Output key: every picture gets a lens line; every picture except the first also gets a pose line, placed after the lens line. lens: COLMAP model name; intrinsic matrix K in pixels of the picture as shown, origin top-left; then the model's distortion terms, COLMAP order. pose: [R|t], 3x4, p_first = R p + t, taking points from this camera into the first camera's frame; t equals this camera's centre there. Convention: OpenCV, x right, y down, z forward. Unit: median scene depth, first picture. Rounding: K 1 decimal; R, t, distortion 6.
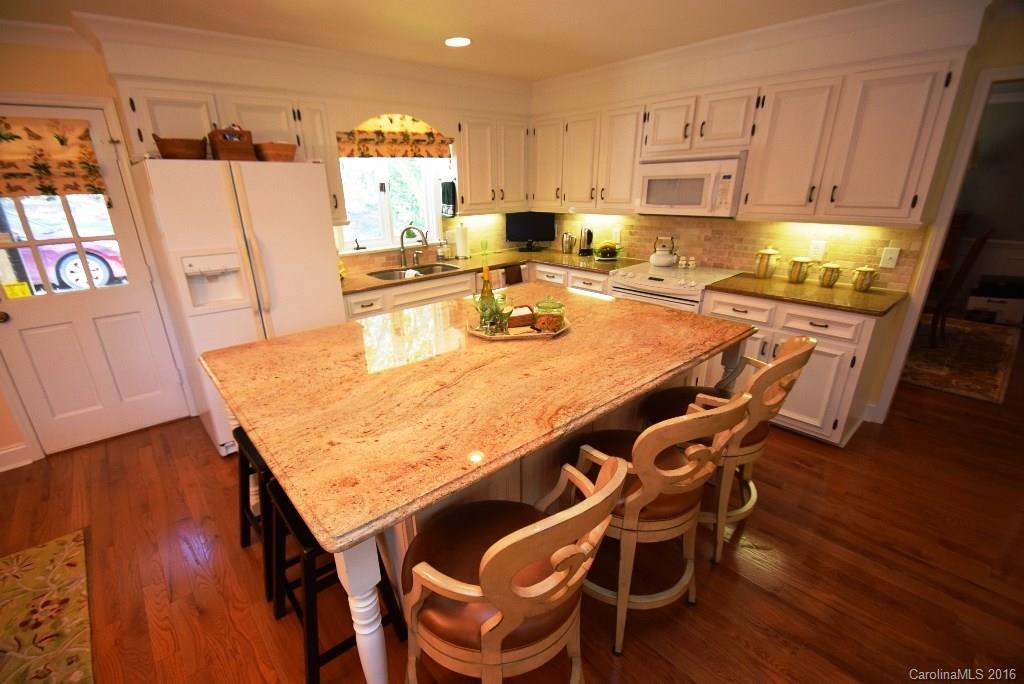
lens RADIAL K [[452.1, 0, 495.5], [0, 452.1, 349.7], [0, 0, 1]] dist [-0.000097, -0.000267]
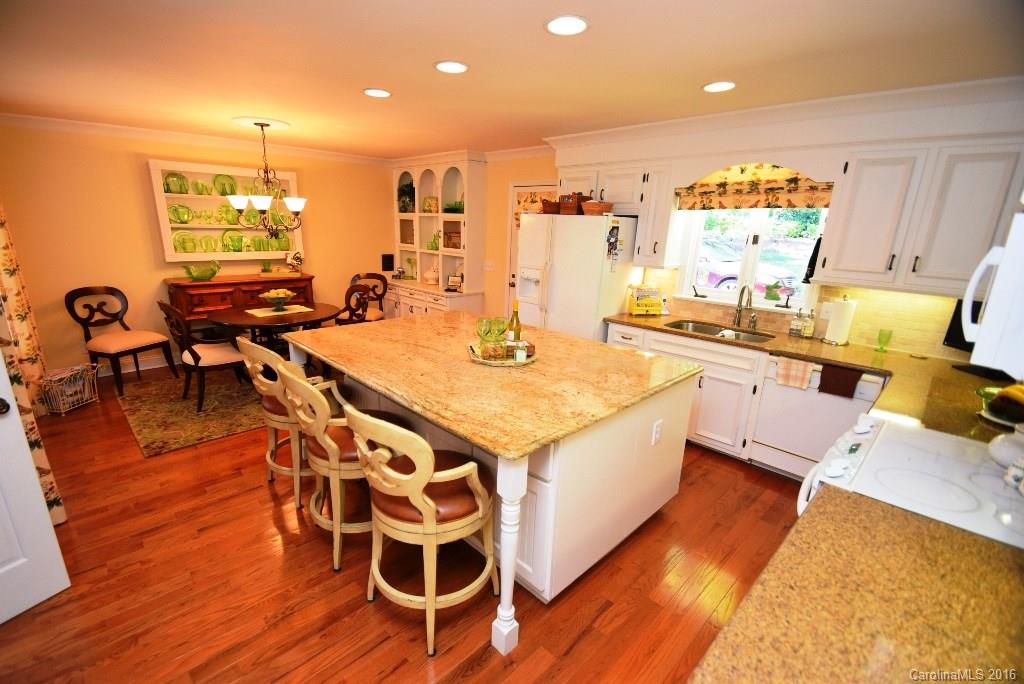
lens RADIAL K [[452.1, 0, 495.5], [0, 452.1, 349.7], [0, 0, 1]] dist [-0.000097, -0.000267]
pose [[0.051483, 0.290272, -0.955558, 0.744064], [-0.372362, 0.893409, 0.251331, -0.222191], [0.926658, 0.342875, 0.154082, 0.513201]]
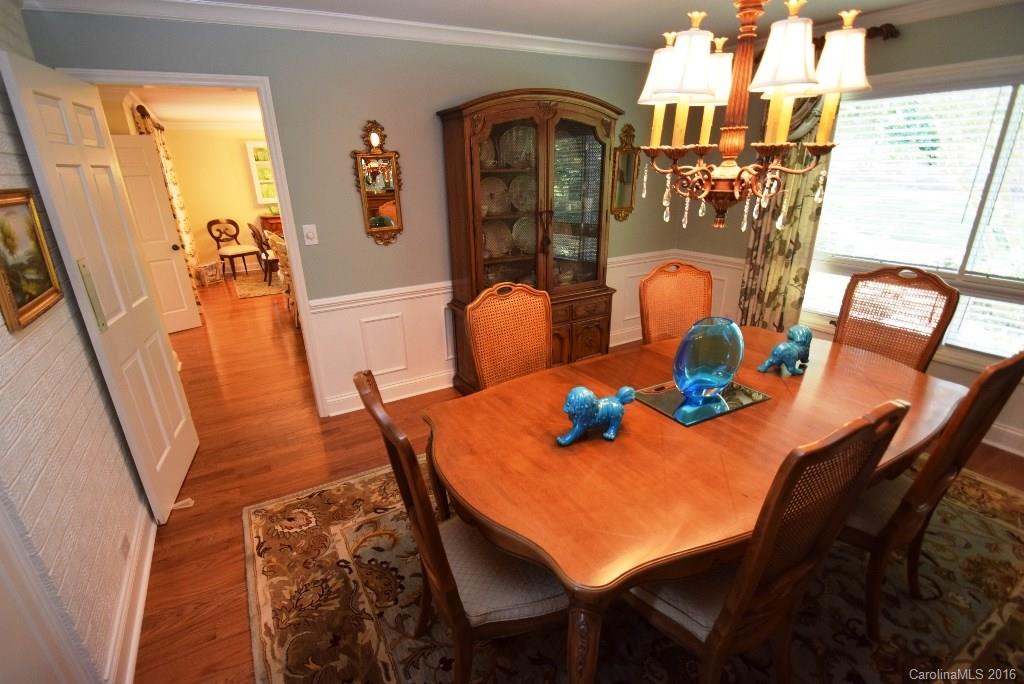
lens RADIAL K [[476.4, 0, 512.0], [0, 476.4, 342.0], [0, 0, 1]] dist [0.001008, 0.000111]
pose [[-0.171241, 0.356027, -0.918652, 1.148939], [-0.324865, 0.859873, 0.393803, -0.366489], [0.930129, 0.365873, -0.031585, 0.873311]]
